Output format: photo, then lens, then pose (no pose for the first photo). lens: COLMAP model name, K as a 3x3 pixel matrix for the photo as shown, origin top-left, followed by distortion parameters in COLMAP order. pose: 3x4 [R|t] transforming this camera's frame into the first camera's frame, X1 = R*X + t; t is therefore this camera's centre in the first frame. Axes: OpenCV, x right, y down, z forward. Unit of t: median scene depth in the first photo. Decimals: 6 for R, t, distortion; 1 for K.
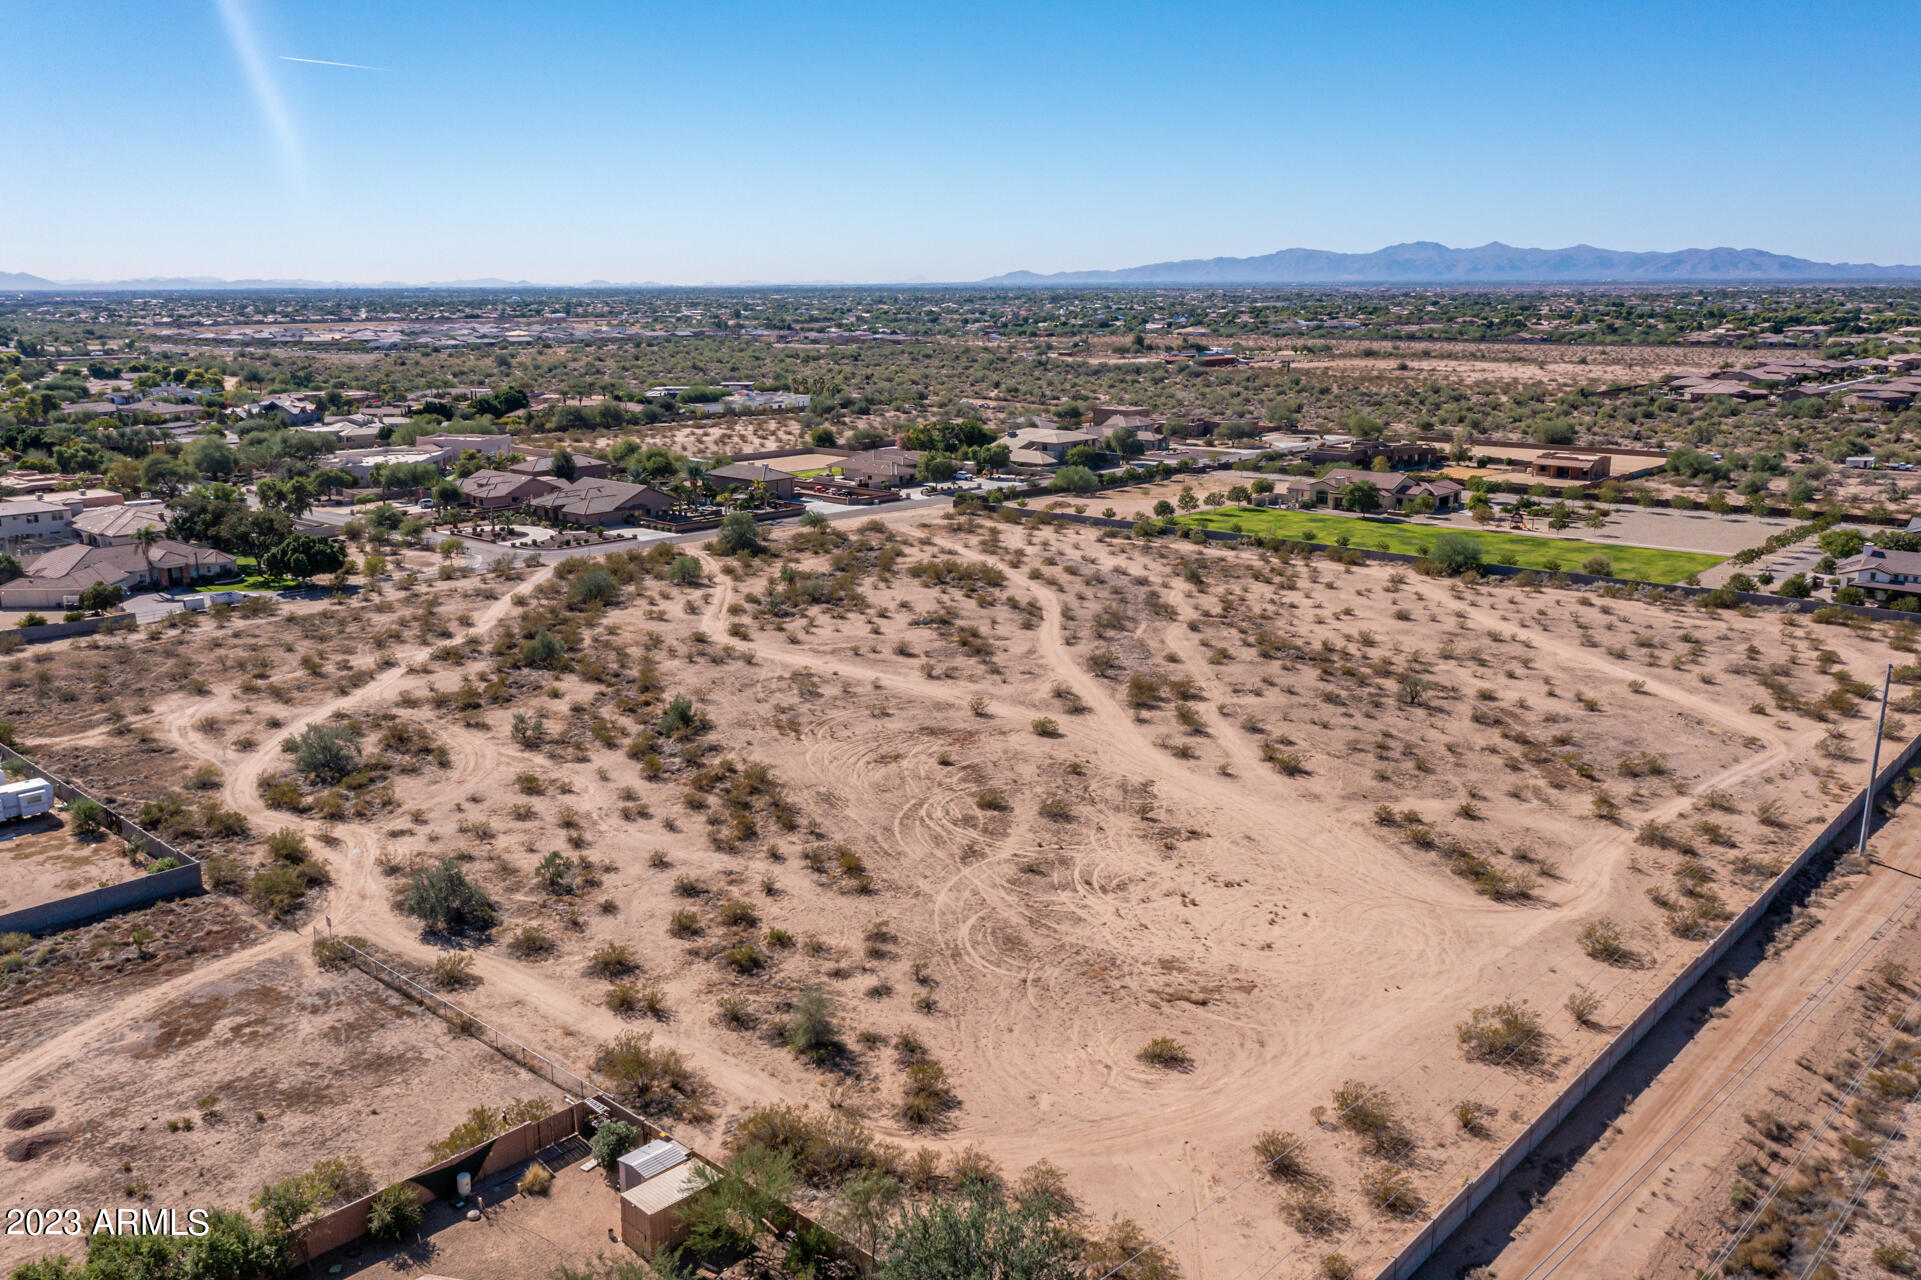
lens RADIAL K [[1512.0, 0, 960.5], [0, 1512.0, 640.0], [0, 0, 1]] dist [-0.005907, 0.001907]
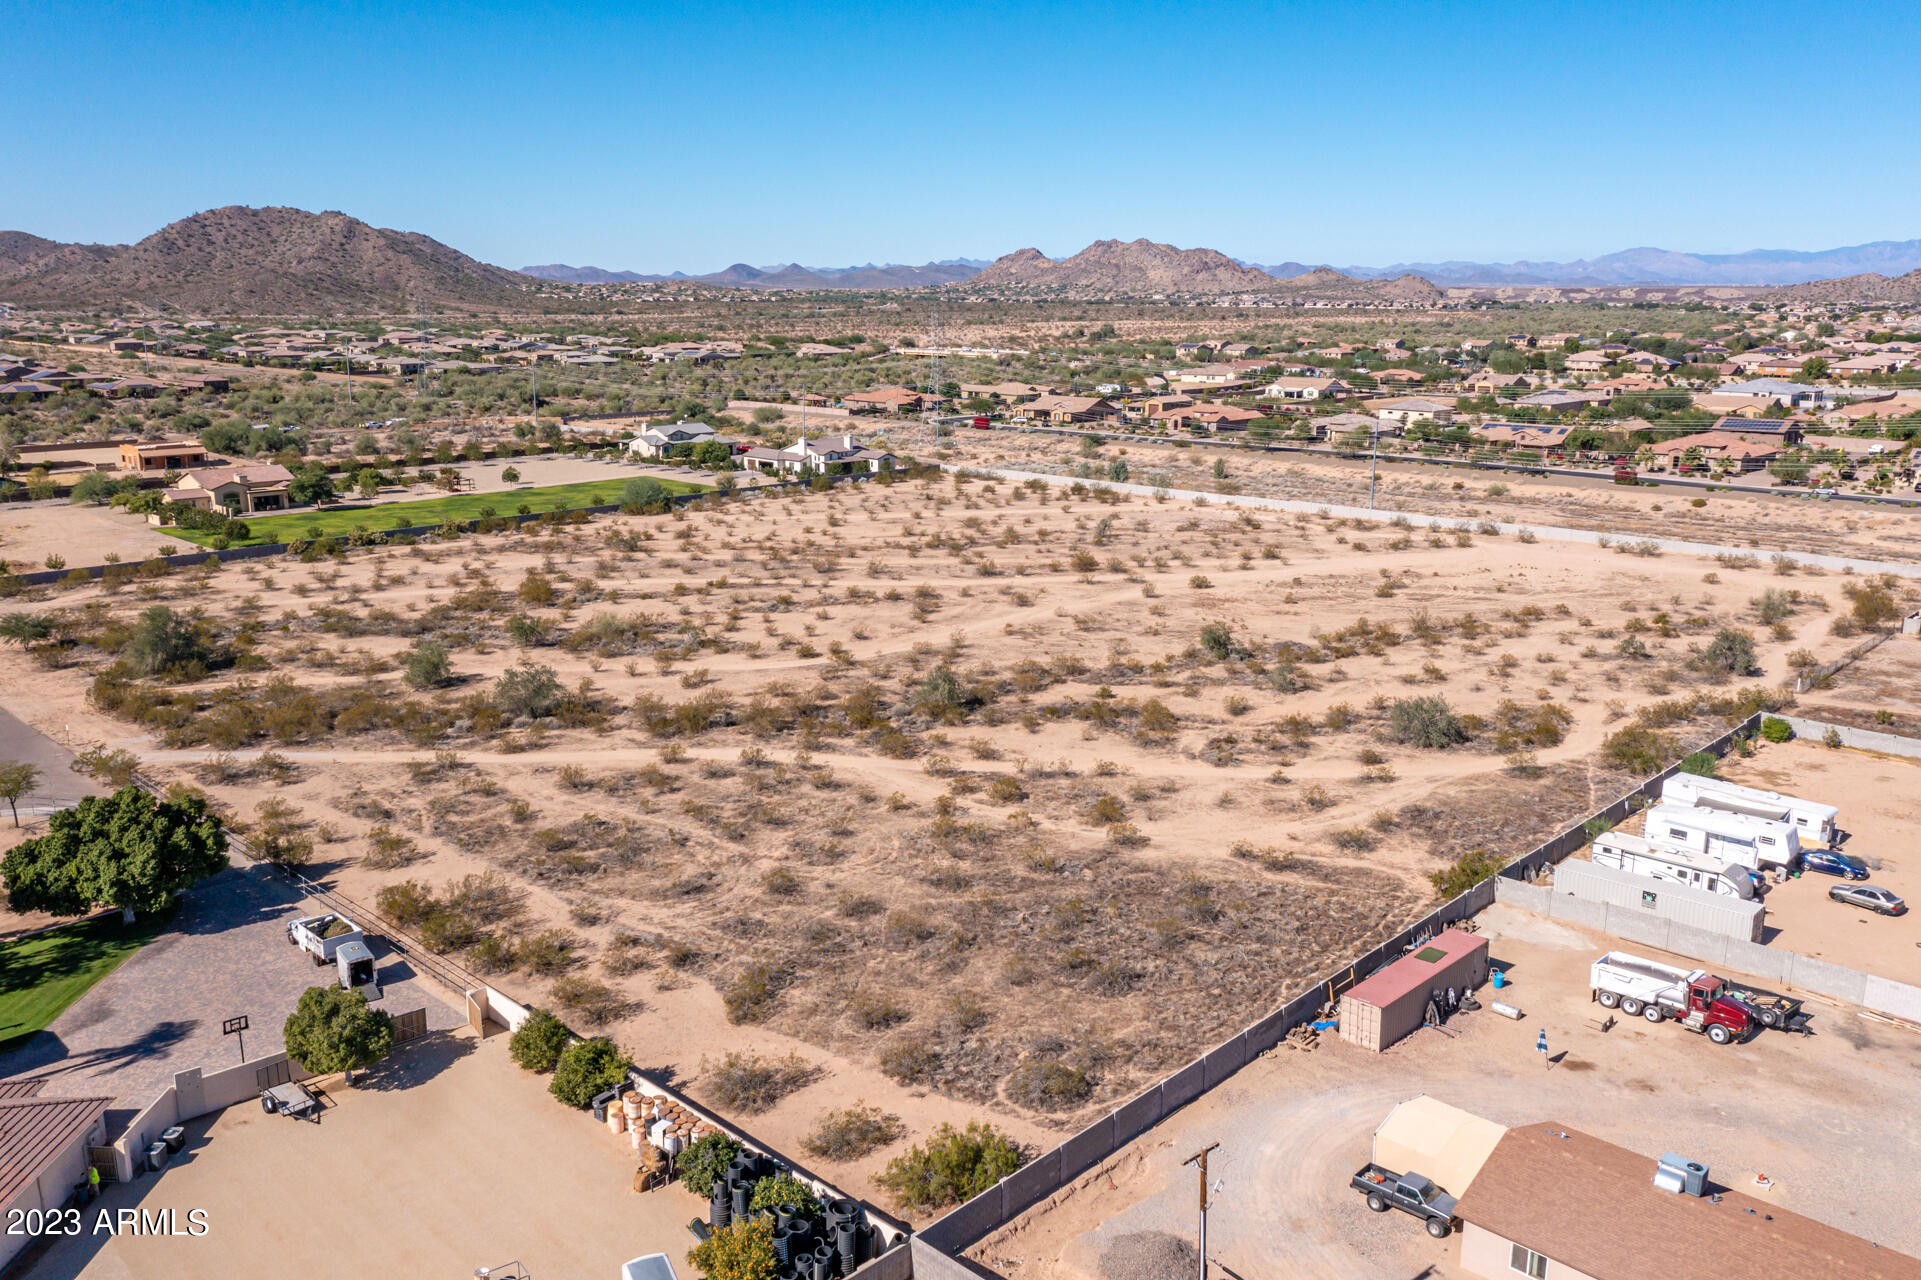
lens RADIAL K [[1504.8, 0, 968.3], [0, 1504.8, 645.0], [0, 0, 1]] dist [-0.007828, 0.011078]
pose [[0.027912, -0.226988, 0.973497, -1.315475], [0.228909, 0.949449, 0.214817, -0.231129], [-0.973048, 0.216846, 0.078461, 1.203302]]
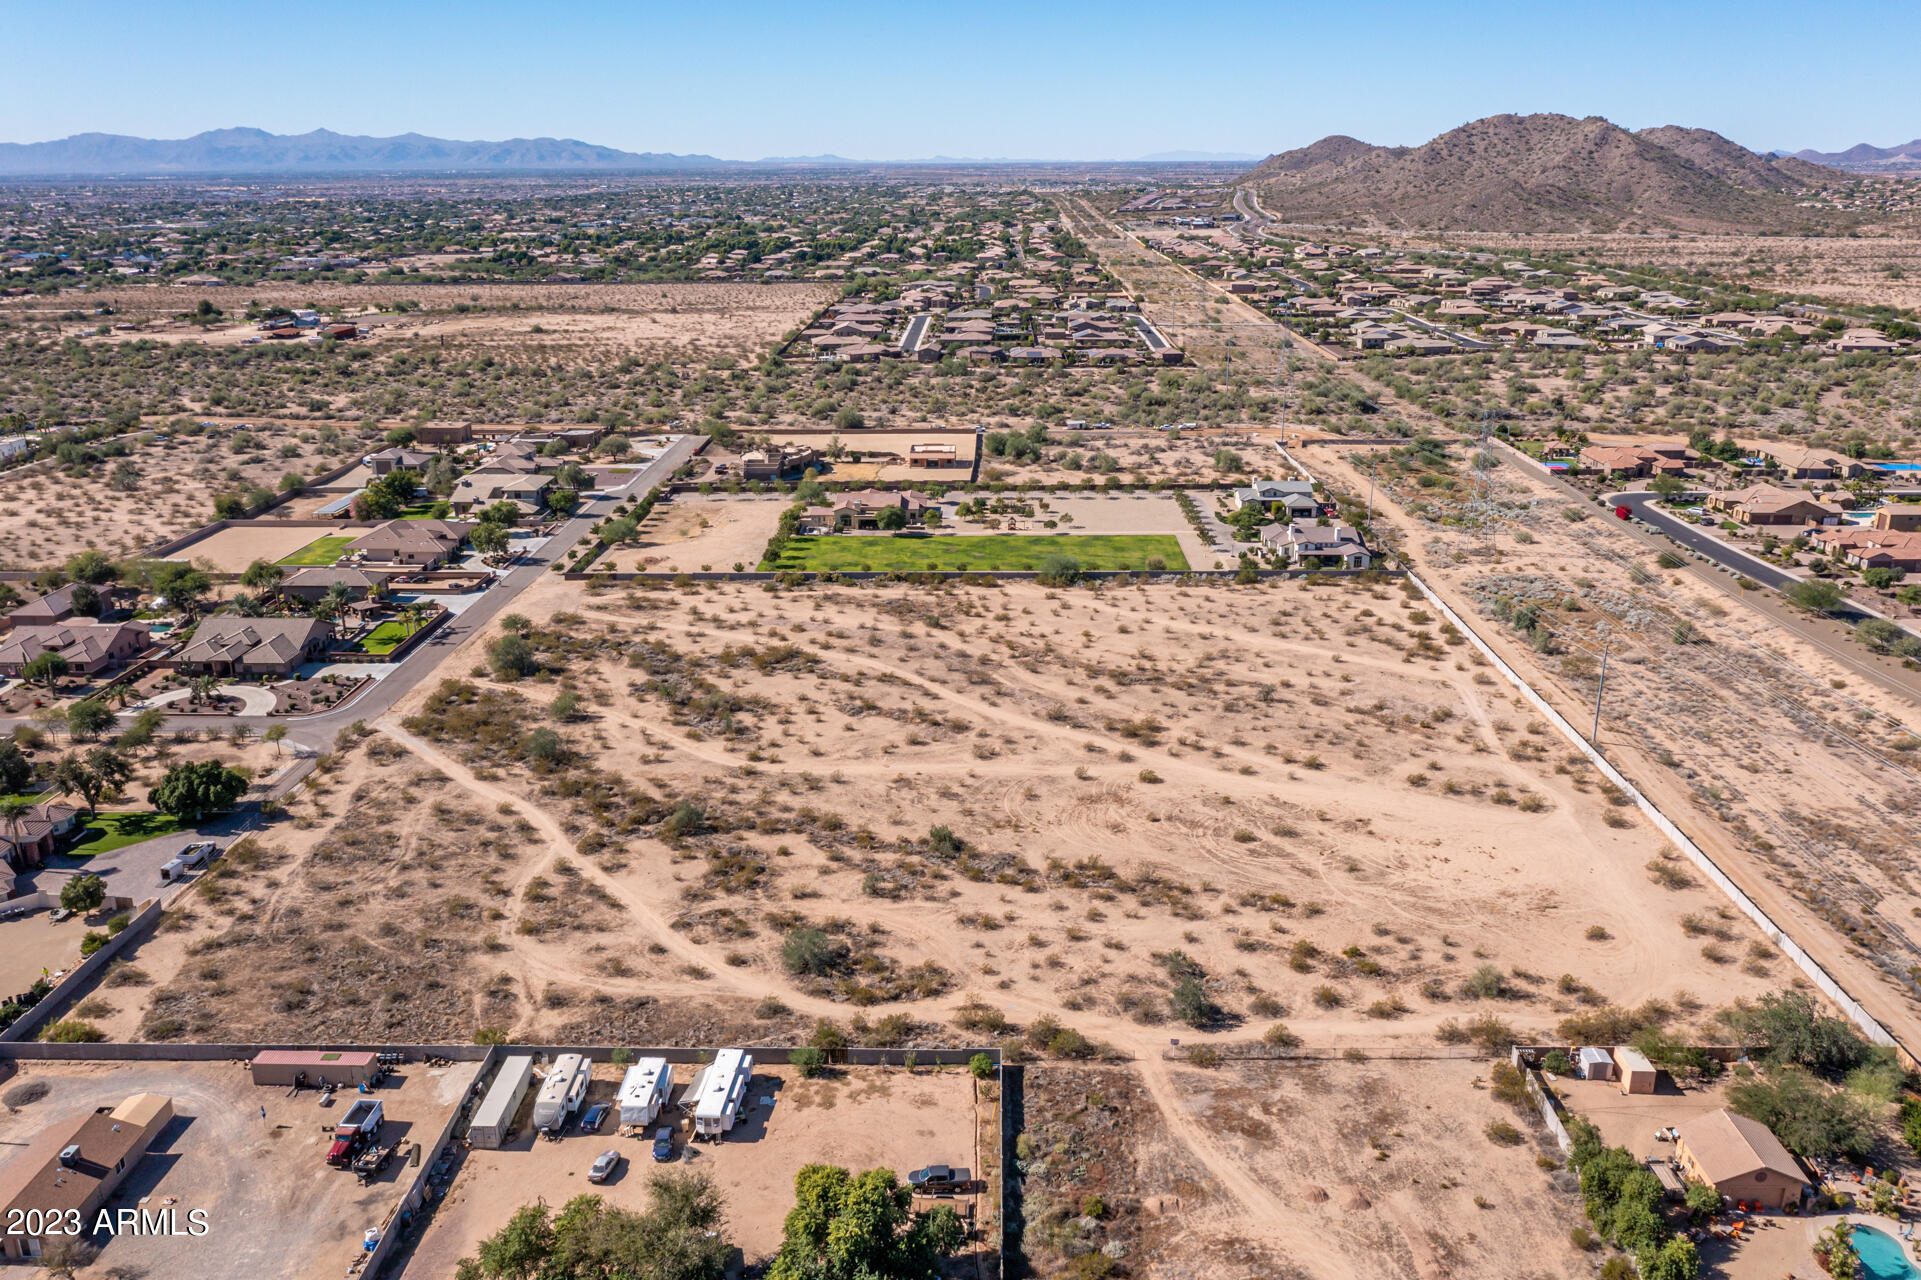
lens RADIAL K [[1511.0, 0, 967.2], [0, 1511.0, 635.5], [0, 0, 1]] dist [-0.012500, 0.009367]
pose [[0.752952, -0.196239, 0.628135, -1.042934], [0.153800, 0.980545, 0.121975, -0.302985], [-0.639851, 0.004766, 0.768484, -0.000884]]
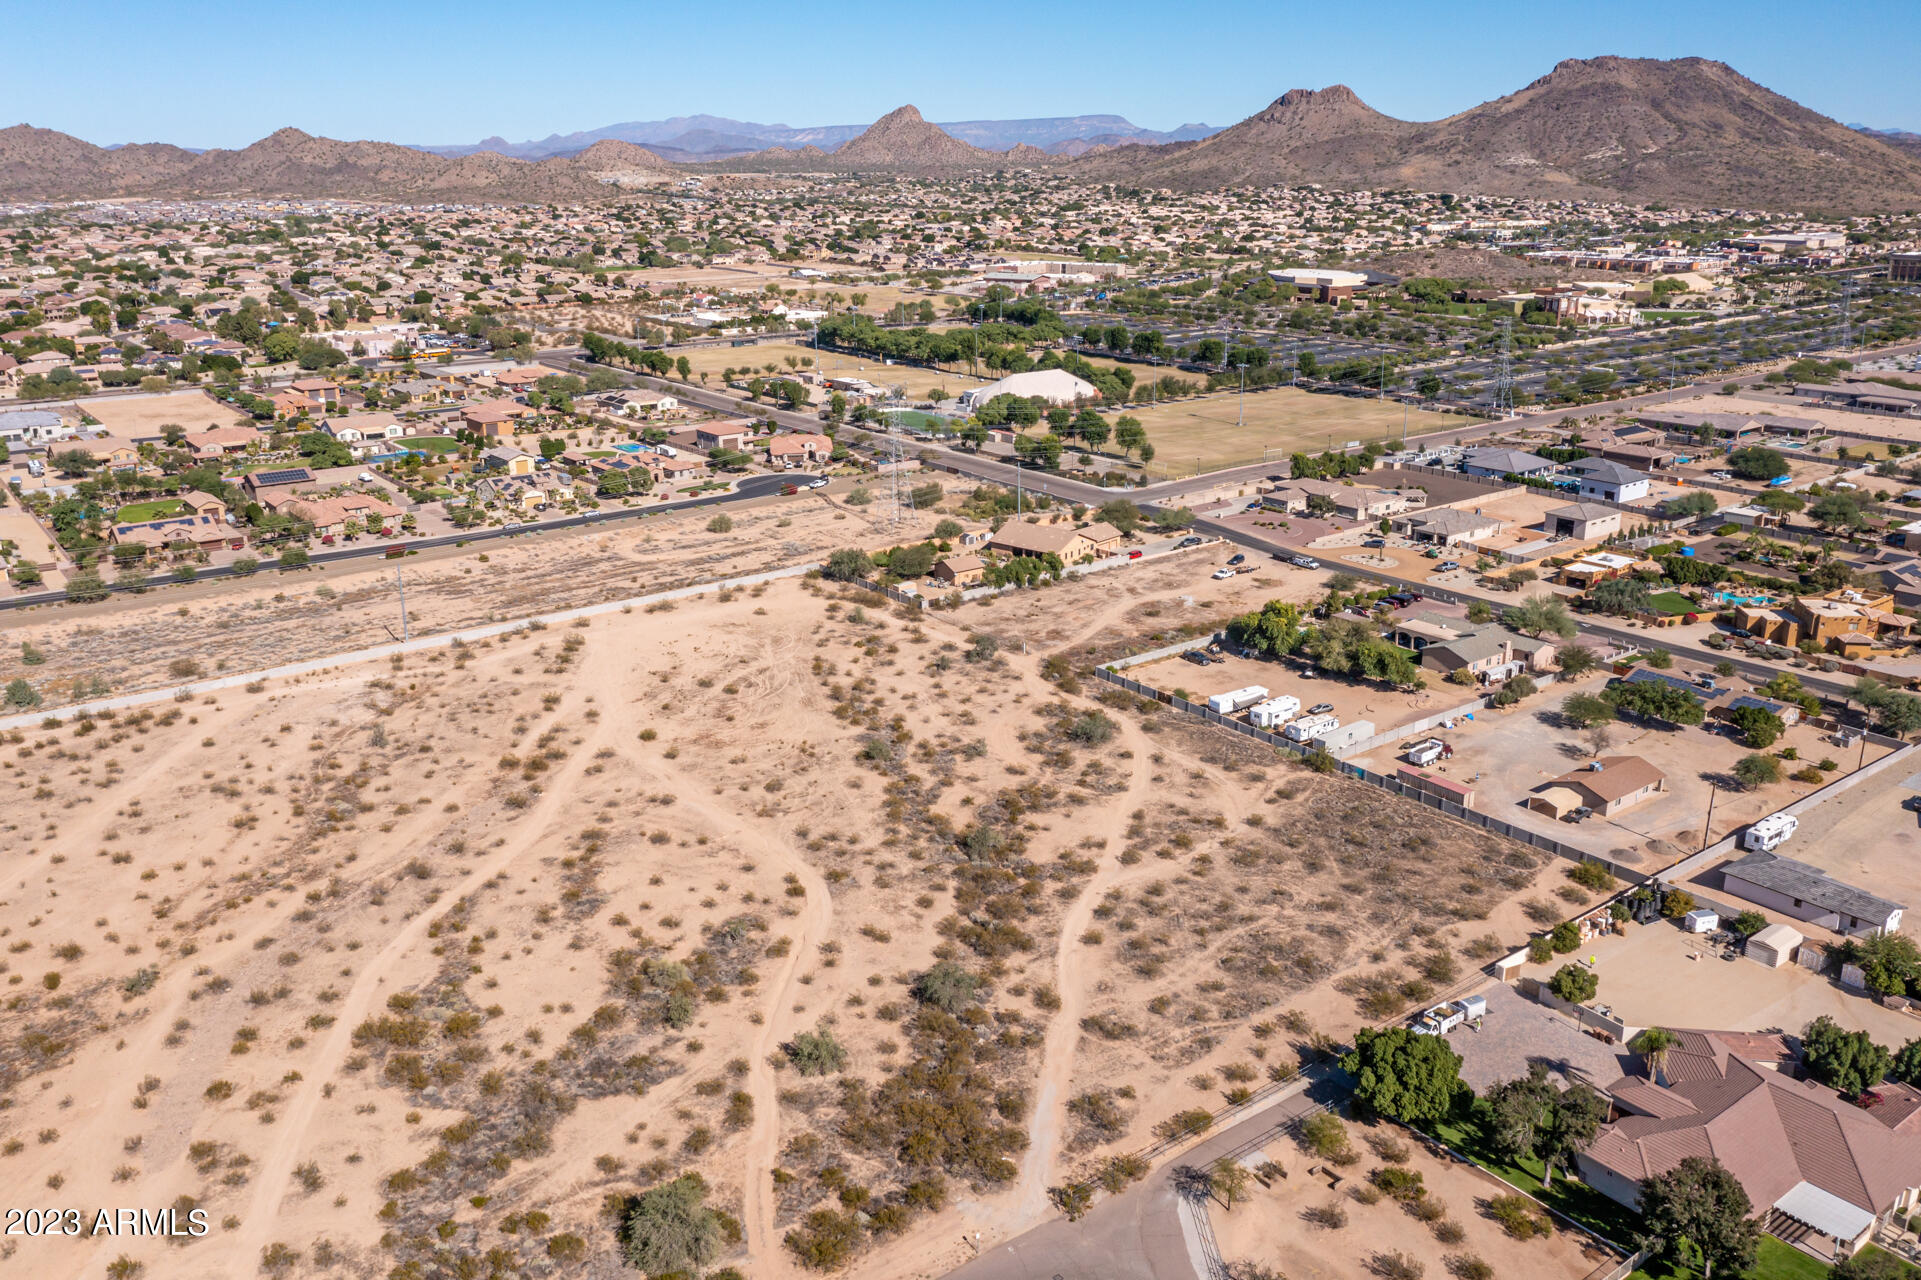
lens RADIAL K [[1527.9, 0, 966.4], [0, 1527.9, 634.3], [0, 0, 1]] dist [-0.004839, -0.001930]
pose [[-0.982835, -0.045611, 0.178759, -0.587613], [0.052218, 0.860555, 0.506674, -0.878698], [-0.176942, 0.507311, -0.843402, 2.408726]]
